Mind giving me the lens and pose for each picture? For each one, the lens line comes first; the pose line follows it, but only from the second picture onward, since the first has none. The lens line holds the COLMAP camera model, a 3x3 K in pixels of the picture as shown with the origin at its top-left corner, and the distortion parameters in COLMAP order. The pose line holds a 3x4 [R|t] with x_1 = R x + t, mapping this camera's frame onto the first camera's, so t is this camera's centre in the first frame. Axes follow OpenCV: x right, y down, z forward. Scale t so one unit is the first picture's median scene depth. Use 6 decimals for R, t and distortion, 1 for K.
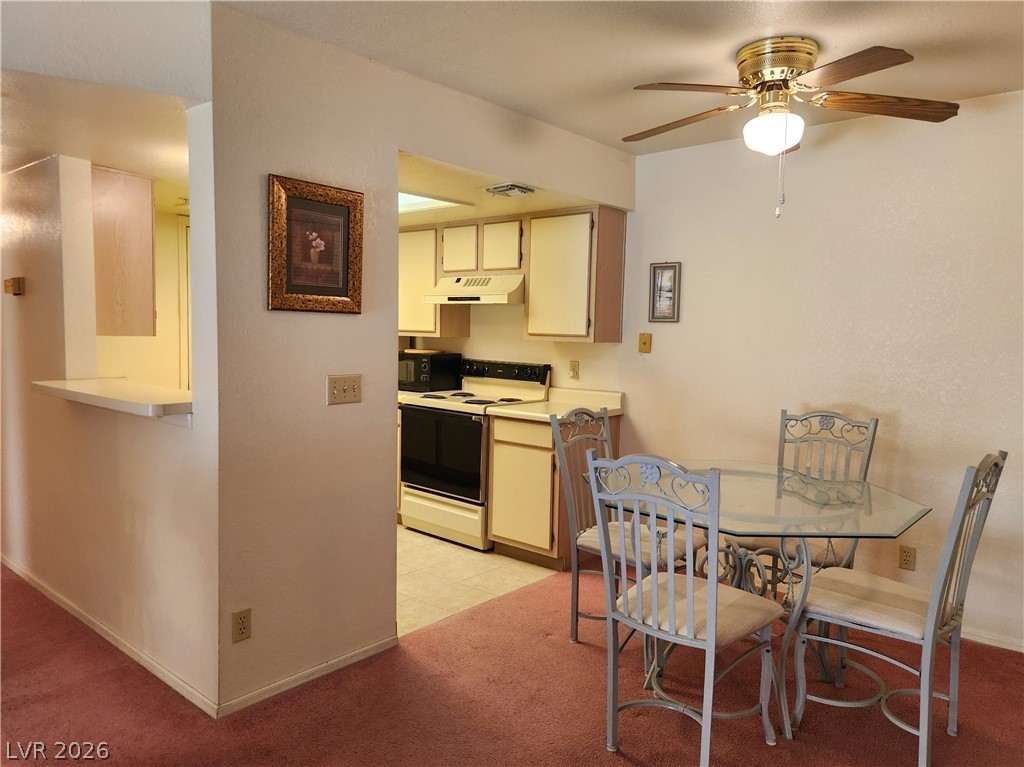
lens RADIAL K [[710.9, 0, 512.0], [0, 710.9, 383.5], [0, 0, 1]] dist [0.076374, -0.082241]
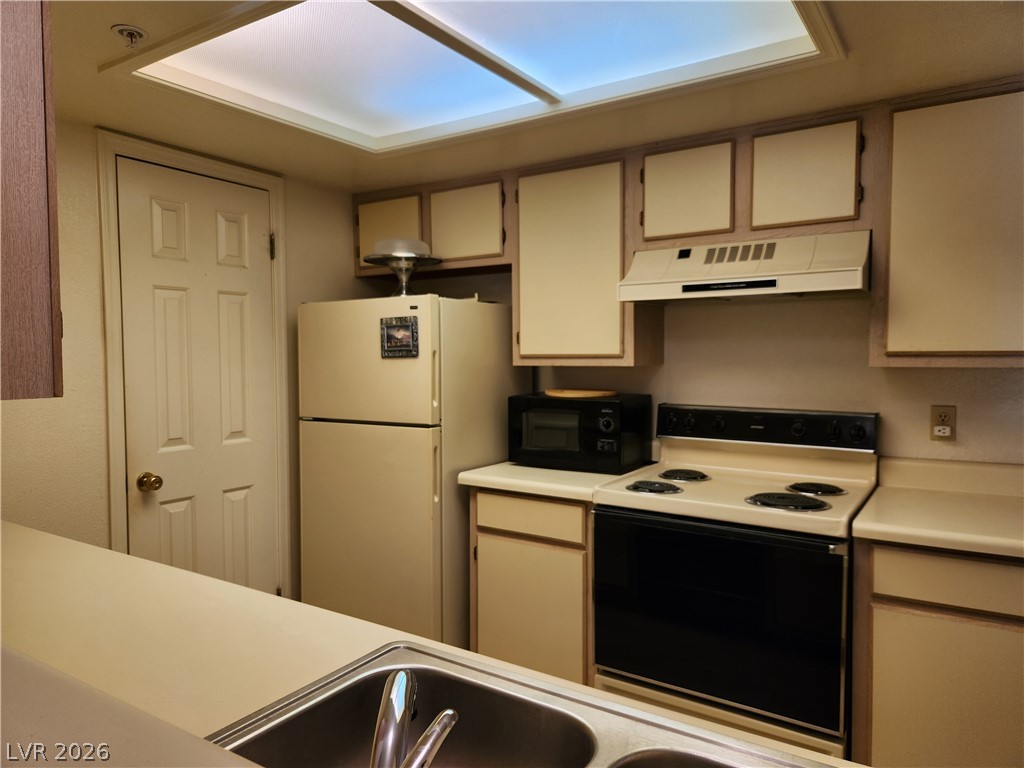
lens RADIAL K [[687.5, 0, 512.0], [0, 687.5, 384.0], [0, 0, 1]] dist [0.076010, -0.137073]
pose [[0.991268, -0.033473, 0.127546, -0.307018], [0.037621, 0.998834, -0.030246, -0.048301], [-0.126385, 0.034780, 0.991371, 0.615612]]
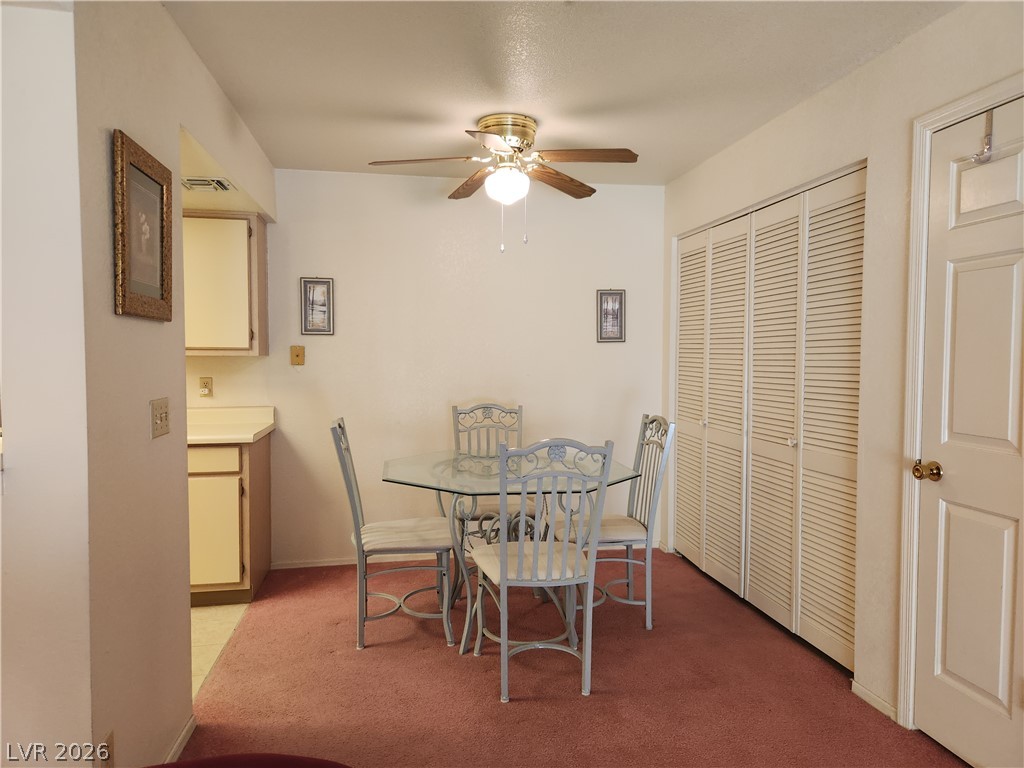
lens RADIAL K [[687.0, 0, 516.5], [0, 687.0, 383.2], [0, 0, 1]] dist [0.073011, -0.068022]
pose [[0.630900, -0.053762, 0.773999, -0.389400], [0.070525, 0.997440, 0.011796, -0.007292], [-0.772652, 0.047145, 0.633077, 0.145070]]
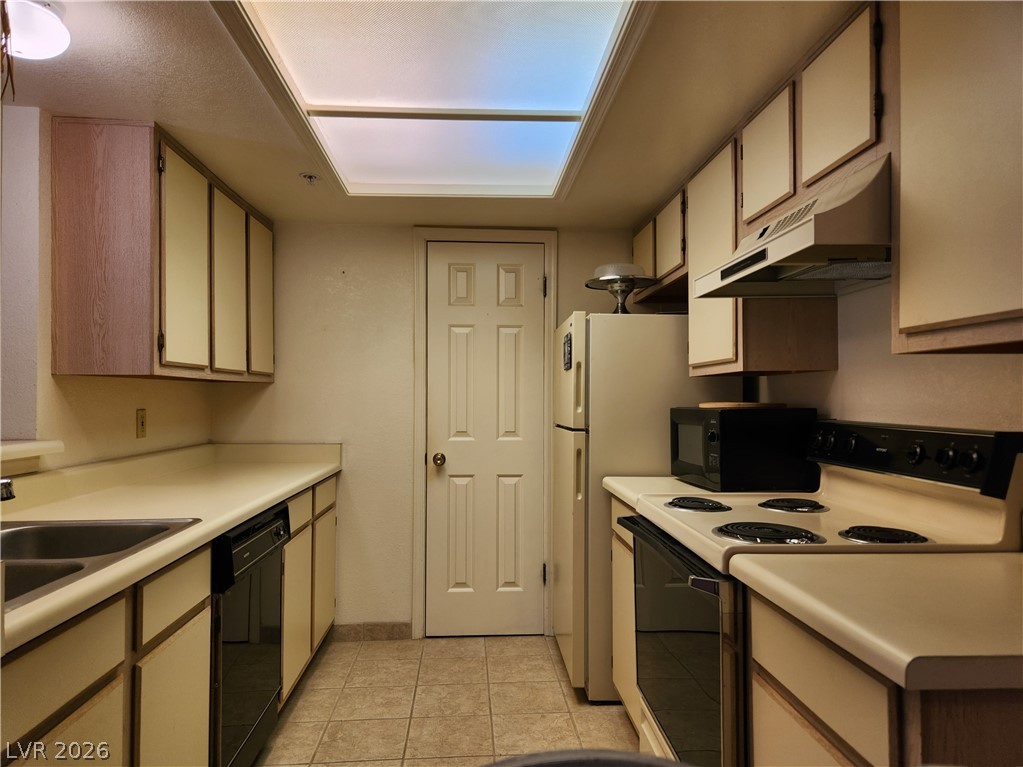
lens RADIAL K [[687.1, 0, 508.4], [0, 687.1, 393.6], [0, 0, 1]] dist [0.065194, 0.000017]
pose [[0.687037, -0.029458, -0.726025, 0.137881], [-0.041438, 0.995963, -0.079623, -0.011590], [0.725440, 0.084789, 0.683043, 0.715225]]
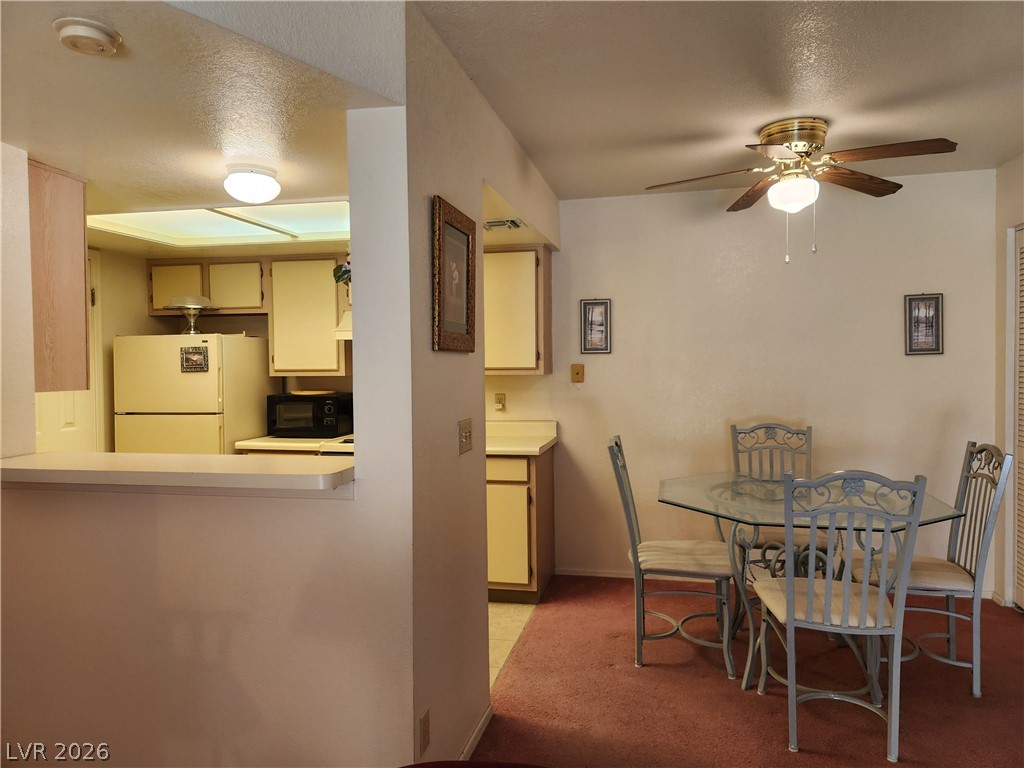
lens RADIAL K [[689.1, 0, 517.0], [0, 689.1, 375.8], [0, 0, 1]] dist [0.069980, -0.066473]
pose [[0.879595, -0.040315, 0.474011, -0.395286], [0.065621, 0.997160, -0.036960, -0.021200], [-0.471175, 0.063615, 0.879743, 0.136225]]
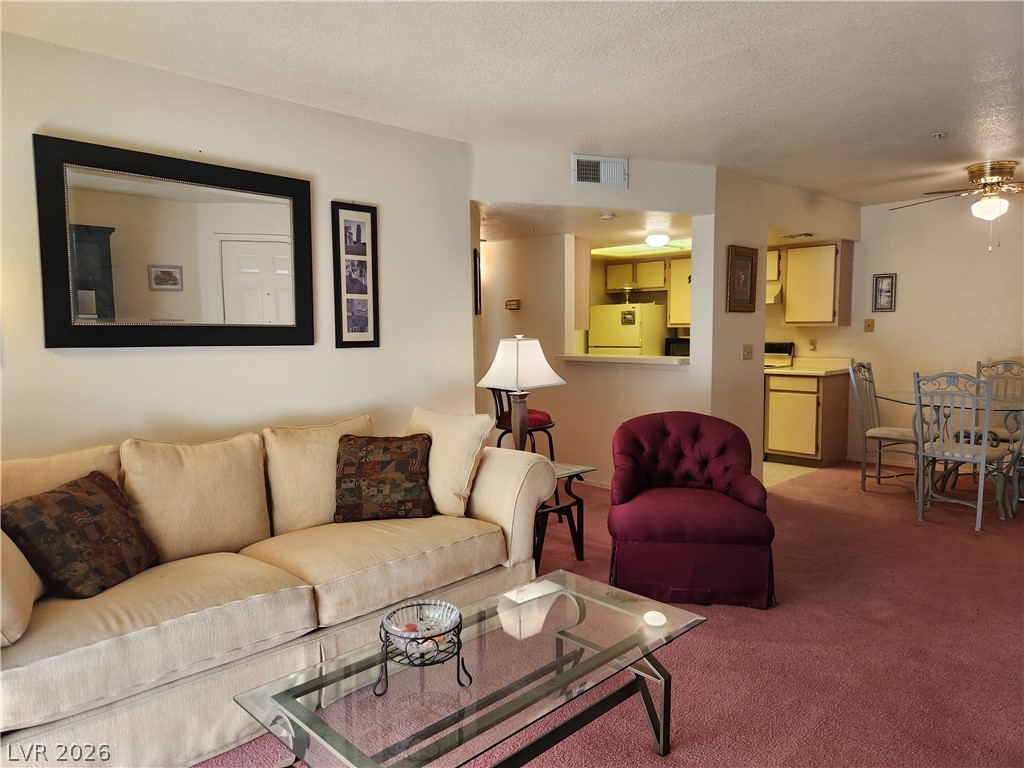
lens RADIAL K [[683.6, 0, 496.8], [0, 683.6, 388.4], [0, 0, 1]] dist [0.003463, -0.000576]
pose [[0.993162, -0.022284, -0.114596, -0.469189], [0.023693, 0.999659, 0.010948, 0.047031], [0.114313, -0.013588, 0.993352, -0.604499]]
